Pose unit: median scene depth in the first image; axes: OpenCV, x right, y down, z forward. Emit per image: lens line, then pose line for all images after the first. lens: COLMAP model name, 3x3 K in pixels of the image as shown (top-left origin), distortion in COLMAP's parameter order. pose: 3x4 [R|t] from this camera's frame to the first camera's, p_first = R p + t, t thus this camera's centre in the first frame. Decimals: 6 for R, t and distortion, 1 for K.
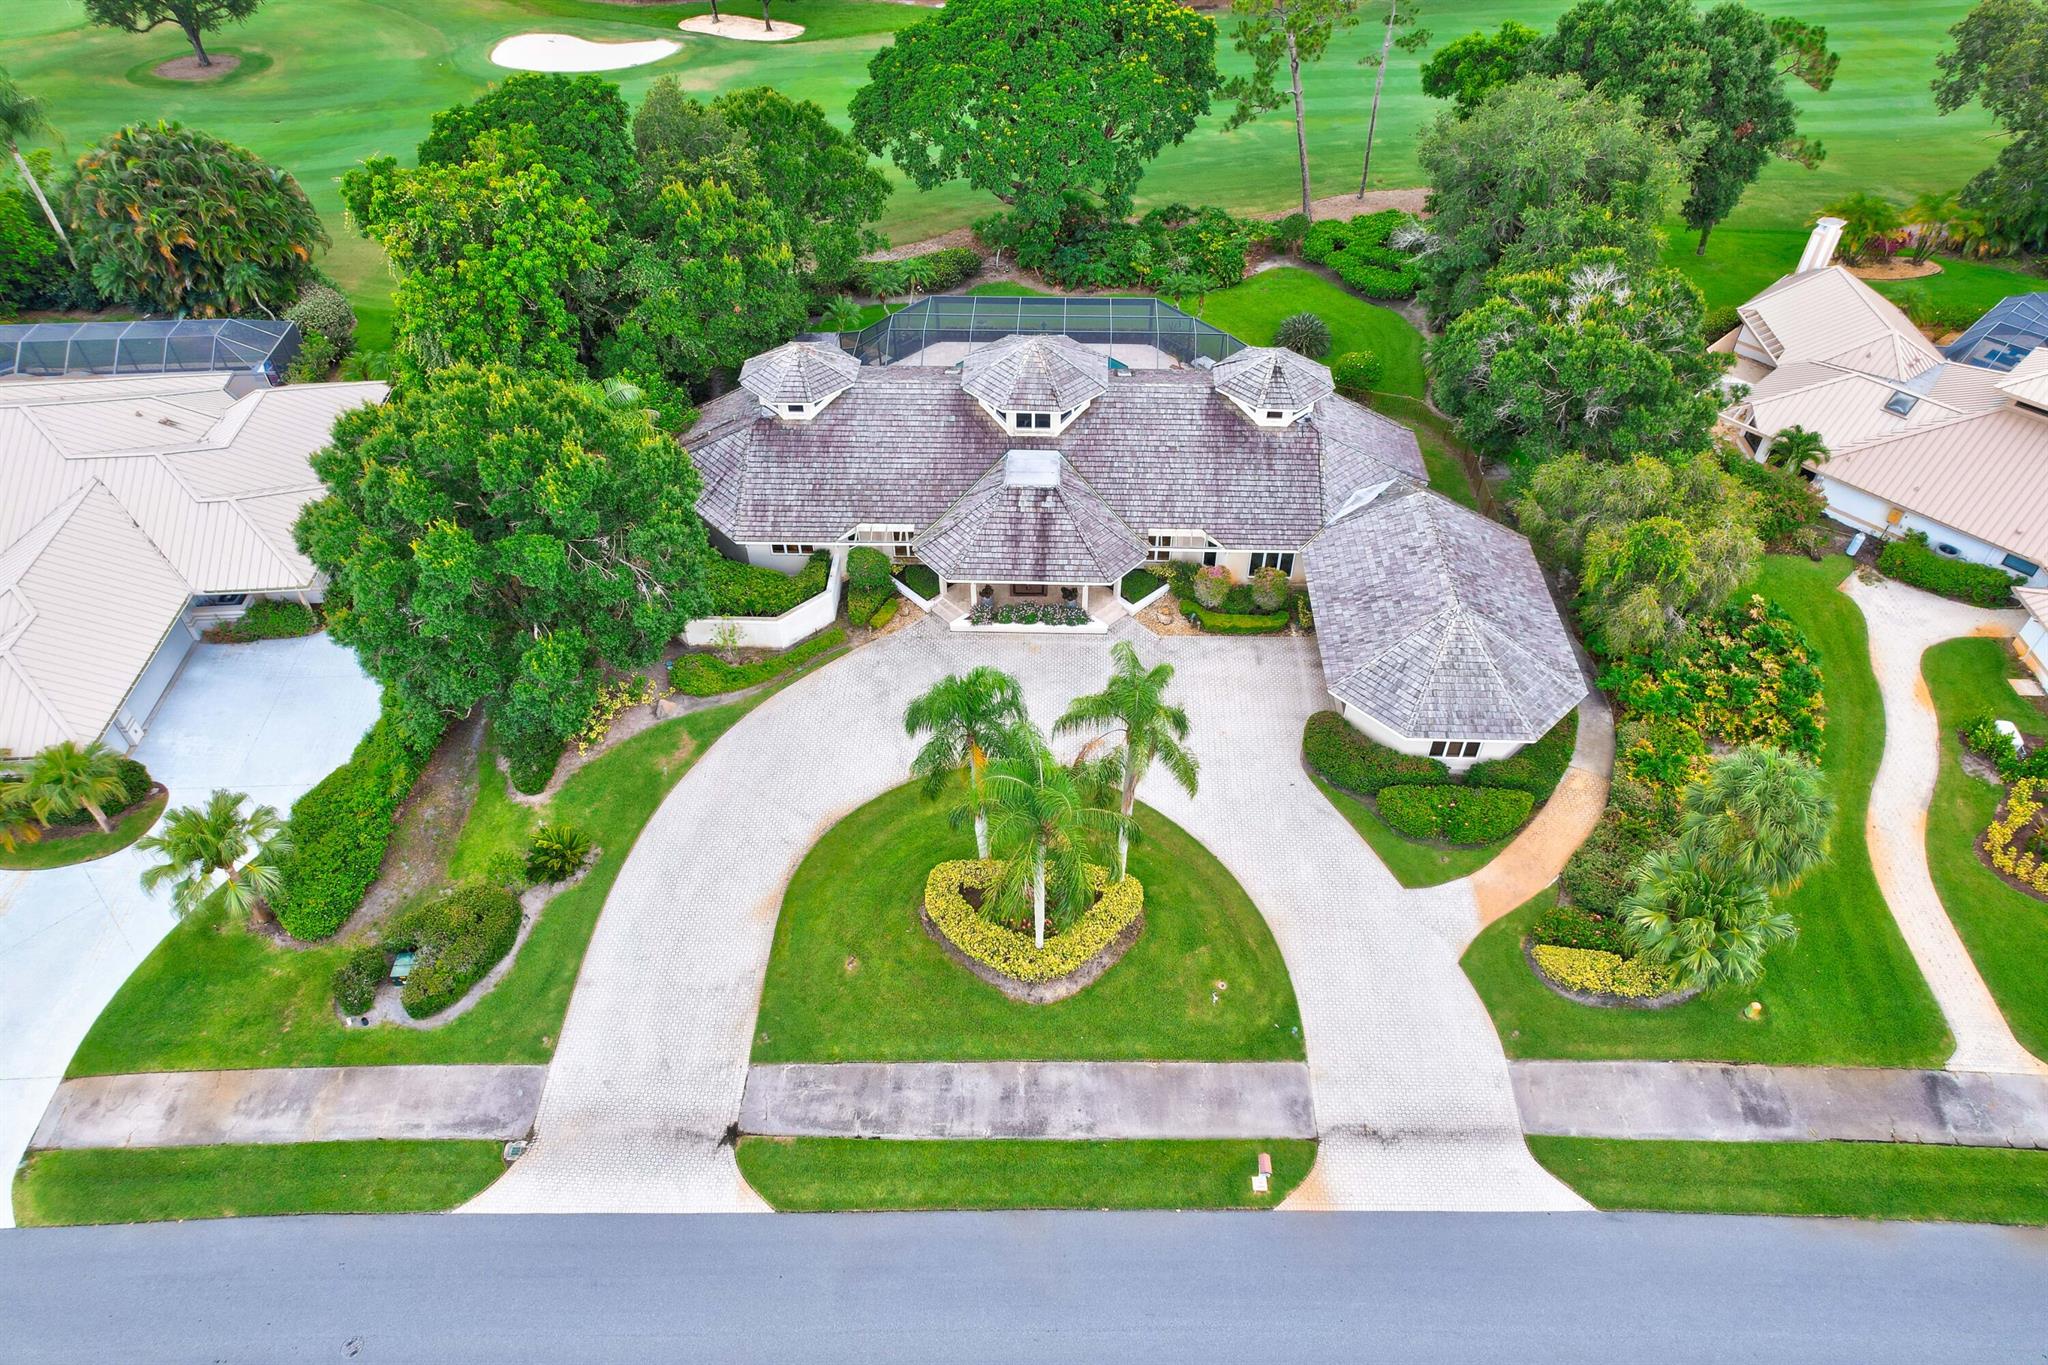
lens RADIAL K [[1321.0, 0, 1026.1], [0, 1321.0, 688.5], [0, 0, 1]] dist [-0.010606, -0.001255]
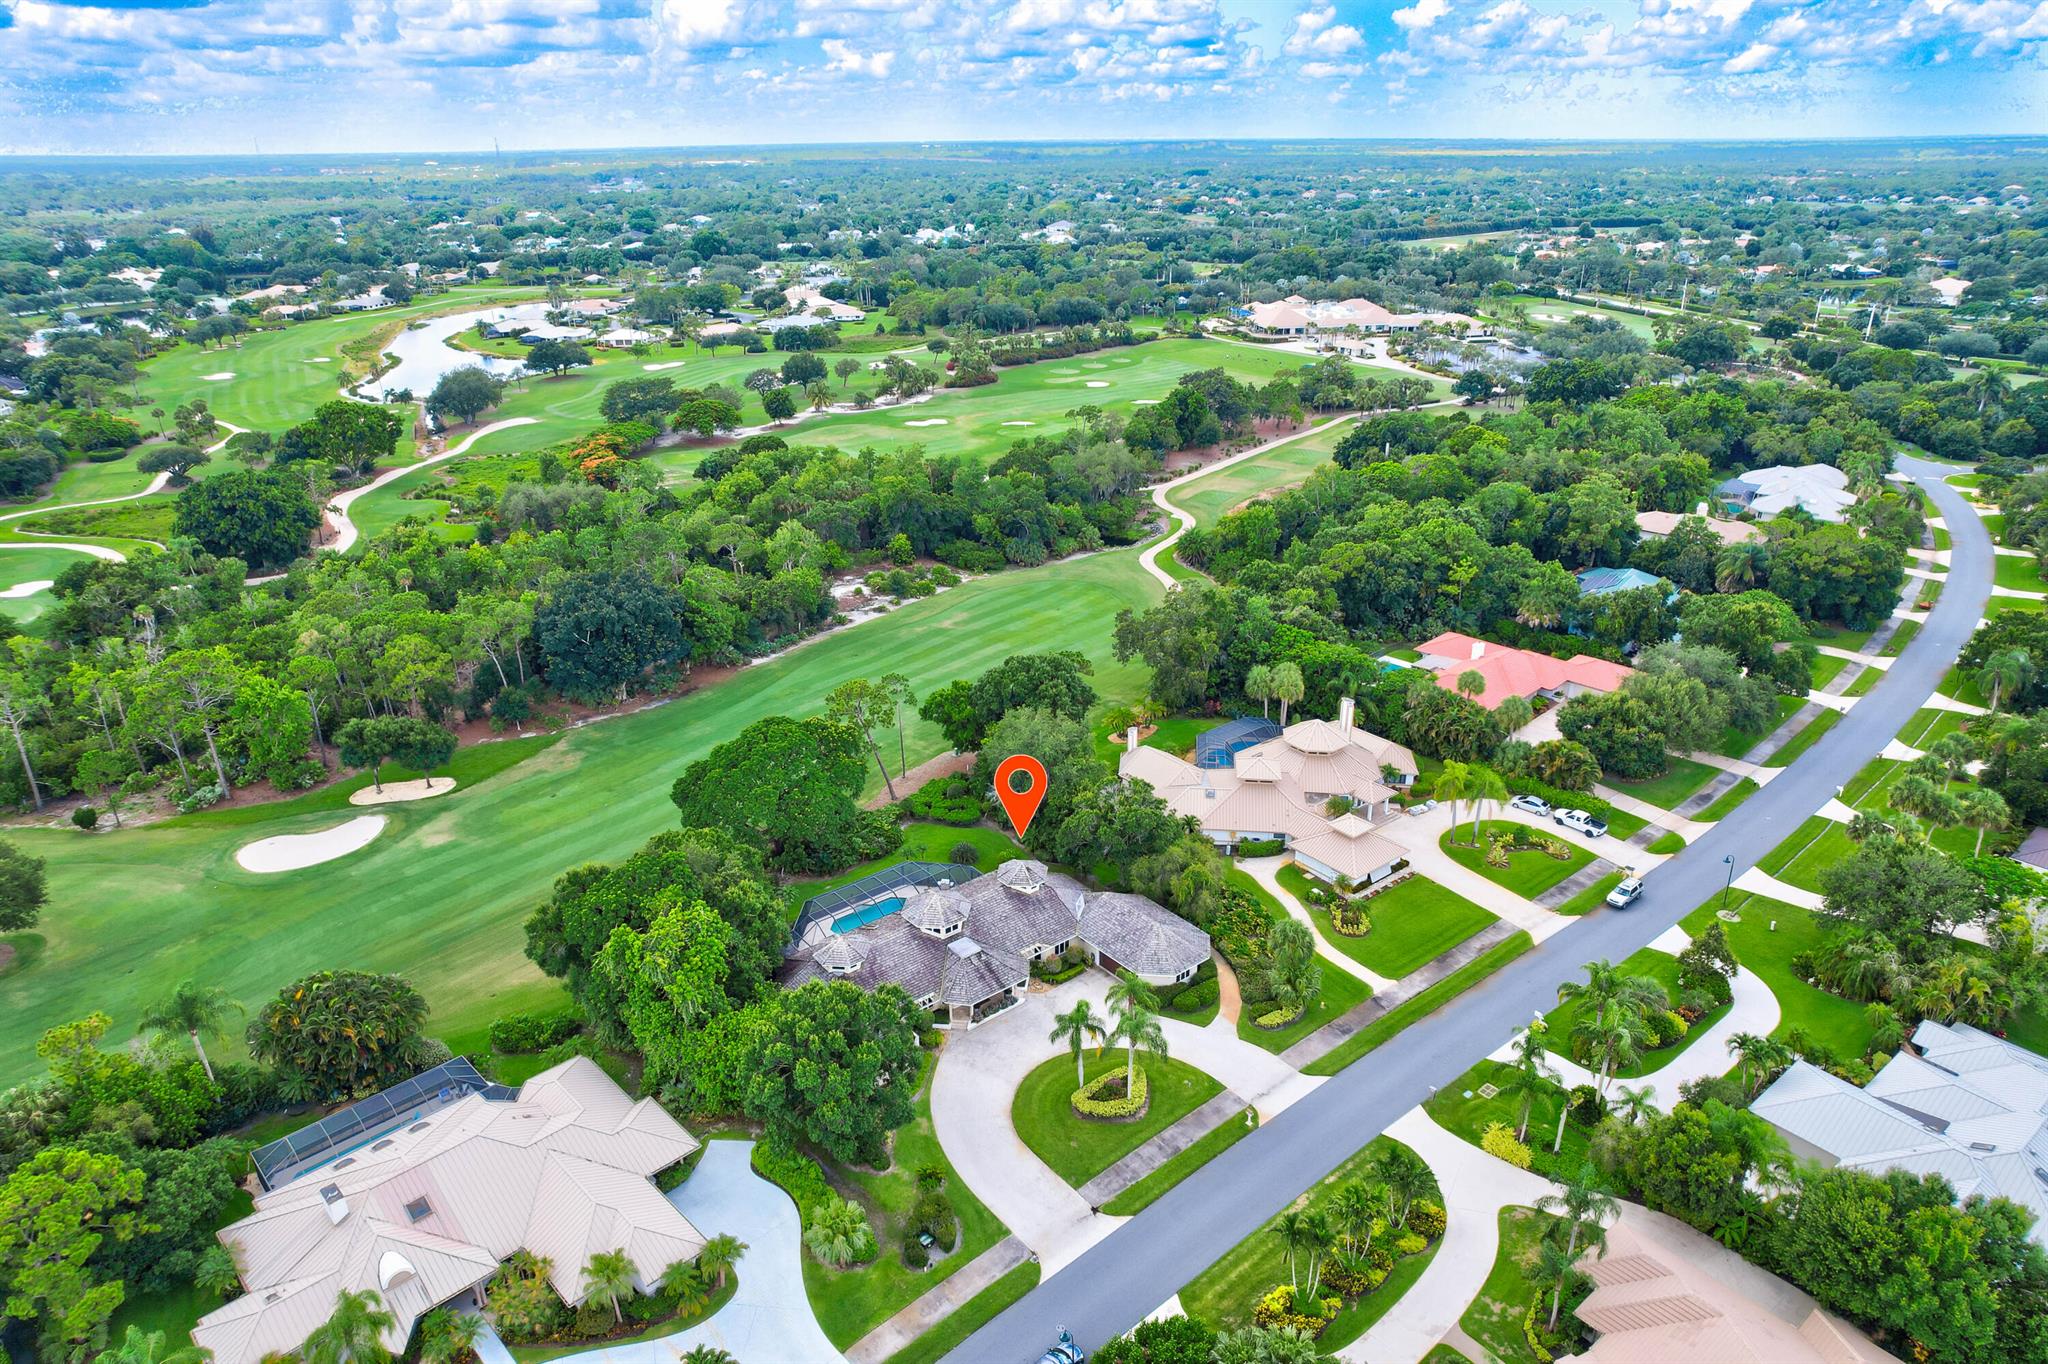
lens RADIAL K [[1321.0, 0, 1022.1], [0, 1321.0, 683.3], [0, 0, 1]] dist [-0.010606, -0.001255]
pose [[0.762288, -0.264232, 0.590845, -1.313210], [0.458244, 0.865013, -0.204368, -0.065702], [-0.457088, 0.426538, 0.780472, -1.118740]]
